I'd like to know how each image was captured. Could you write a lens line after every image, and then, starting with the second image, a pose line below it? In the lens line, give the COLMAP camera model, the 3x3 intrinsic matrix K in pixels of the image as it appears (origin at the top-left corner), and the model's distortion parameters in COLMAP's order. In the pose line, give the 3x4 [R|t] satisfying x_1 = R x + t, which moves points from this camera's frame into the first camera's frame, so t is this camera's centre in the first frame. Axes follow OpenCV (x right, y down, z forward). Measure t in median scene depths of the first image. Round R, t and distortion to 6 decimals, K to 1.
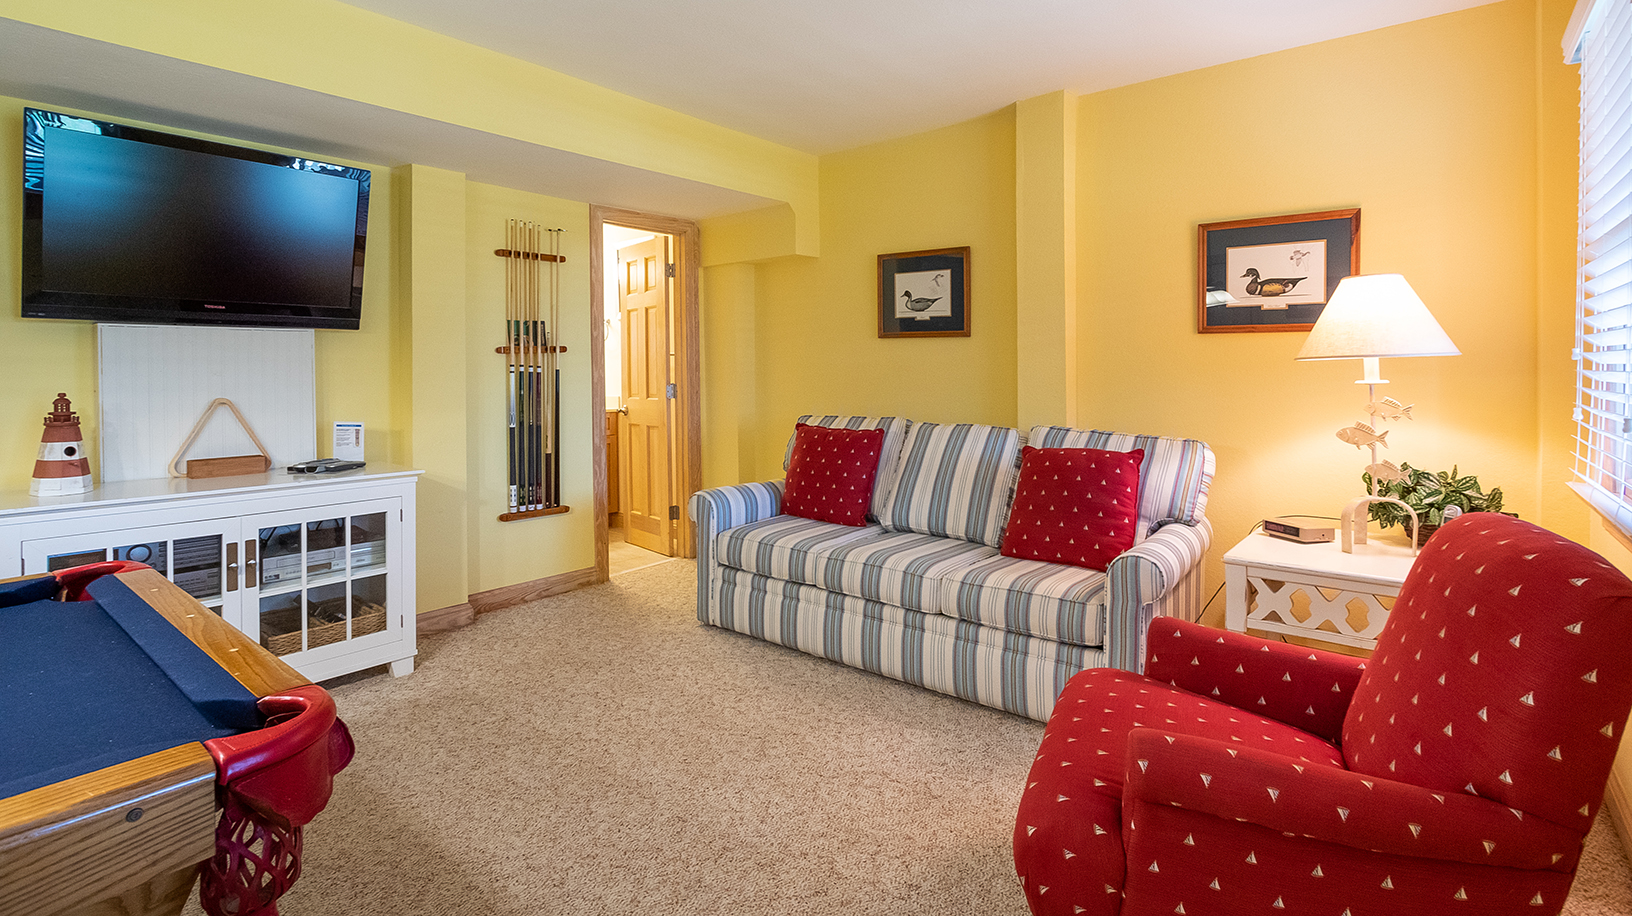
lens RADIAL K [[772.7, 0, 816.0], [0, 772.7, 458.0], [0, 0, 1]] dist [-0.003324, -0.000349]
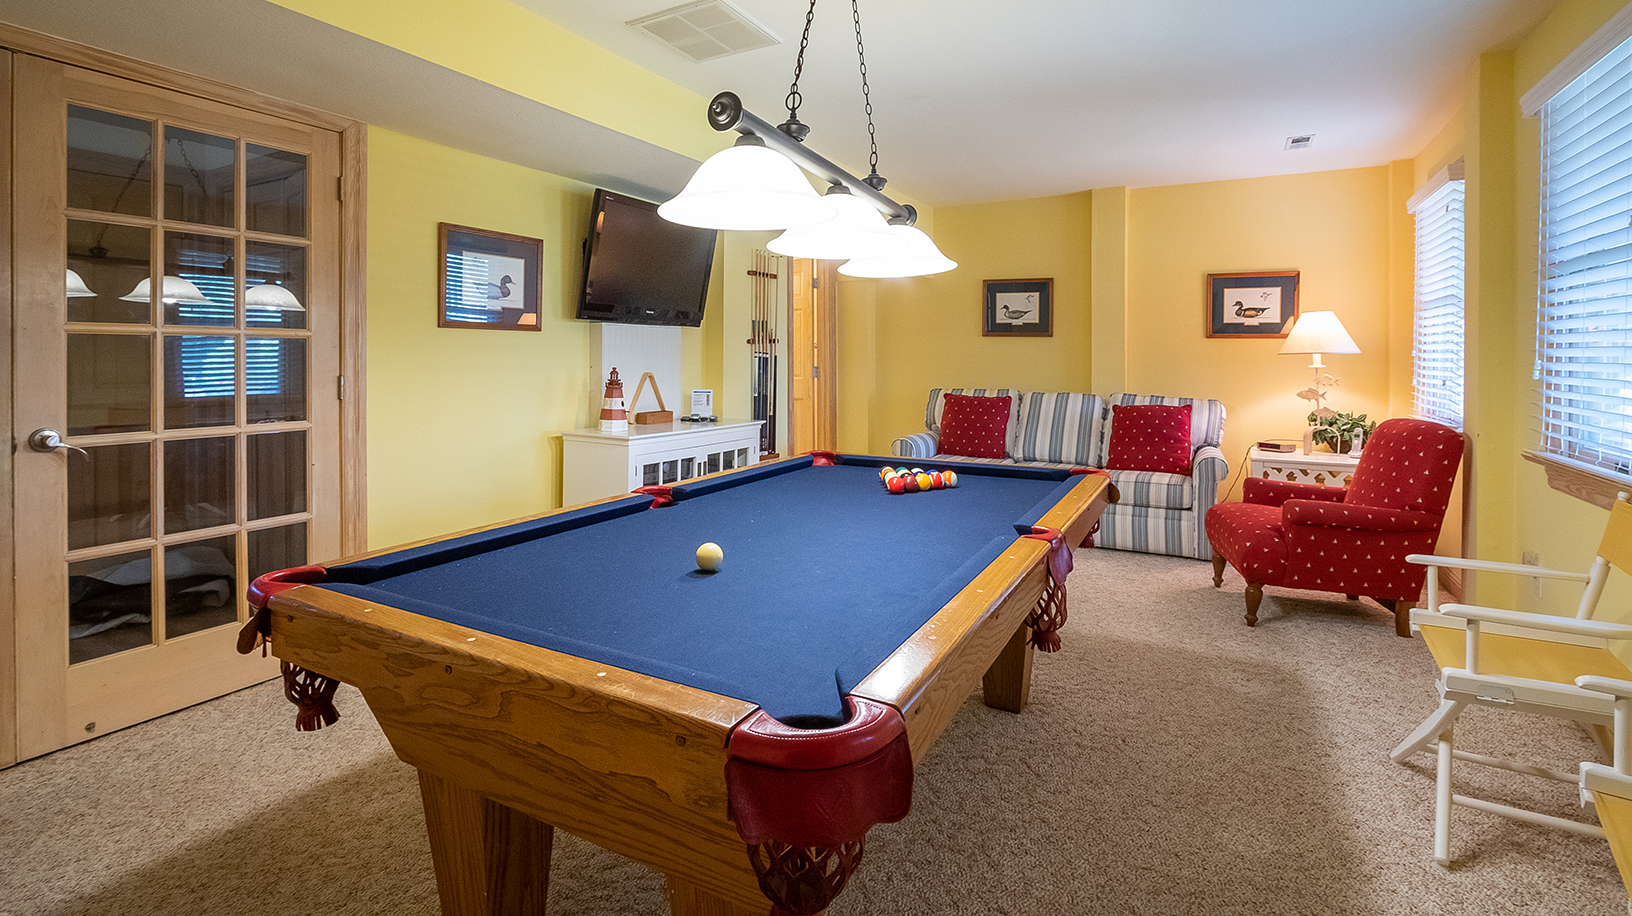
lens RADIAL K [[772.7, 0, 816.0], [0, 772.7, 458.0], [0, 0, 1]] dist [-0.003324, -0.000349]
pose [[0.982381, -0.014795, 0.186300, -0.695259], [0.012114, 0.999806, 0.015525, 0.067588], [-0.186494, -0.012994, 0.982370, -0.529111]]
